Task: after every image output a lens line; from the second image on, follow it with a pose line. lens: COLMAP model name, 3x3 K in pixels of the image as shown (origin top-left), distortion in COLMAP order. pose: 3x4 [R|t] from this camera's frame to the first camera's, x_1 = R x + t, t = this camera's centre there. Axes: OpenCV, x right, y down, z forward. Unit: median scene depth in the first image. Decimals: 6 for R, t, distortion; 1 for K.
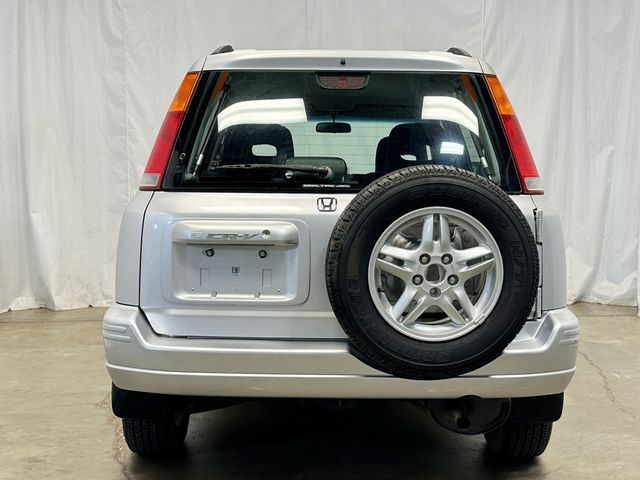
lens RADIAL K [[829.5, 0, 319.8], [0, 829.5, 242.2], [0, 0, 1]] dist [0.079196, 0.000000]
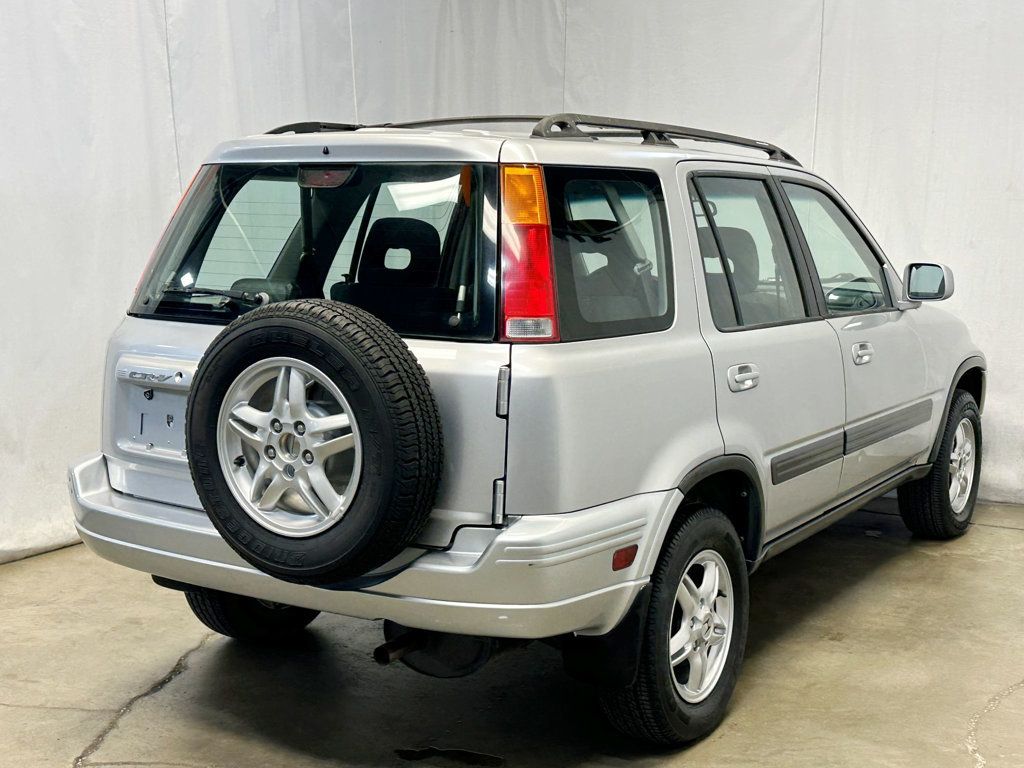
lens RADIAL K [[1327.1, 0, 513.1], [0, 1327.1, 382.4], [0, 0, 1]] dist [0.079196, 0.000000]
pose [[0.846038, 0.068520, -0.528700, 0.881470], [-0.055658, 0.997639, 0.040230, -0.073779], [0.530209, -0.004610, 0.847855, 0.089467]]
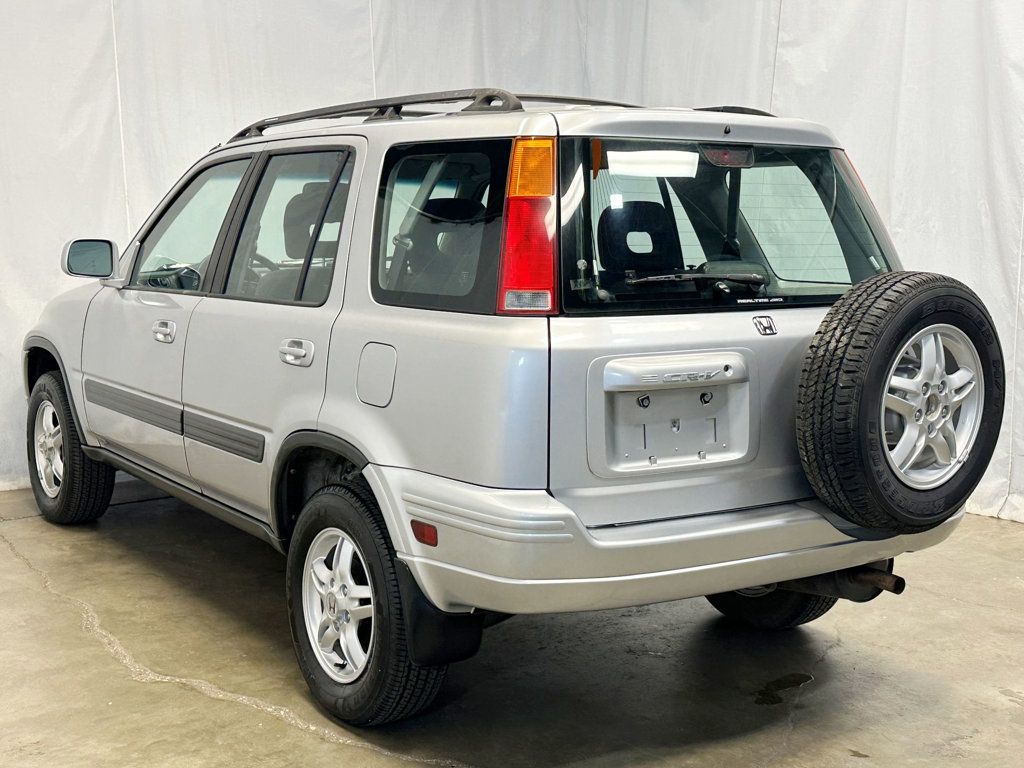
lens RADIAL K [[1327.1, 0, 512.4], [0, 1327.1, 379.3], [0, 0, 1]] dist [0.079196, 0.000000]
pose [[0.823474, -0.070757, 0.562924, -0.883794], [0.052332, 0.997436, 0.048819, -0.069407], [-0.564935, -0.010742, 0.825066, 0.139774]]
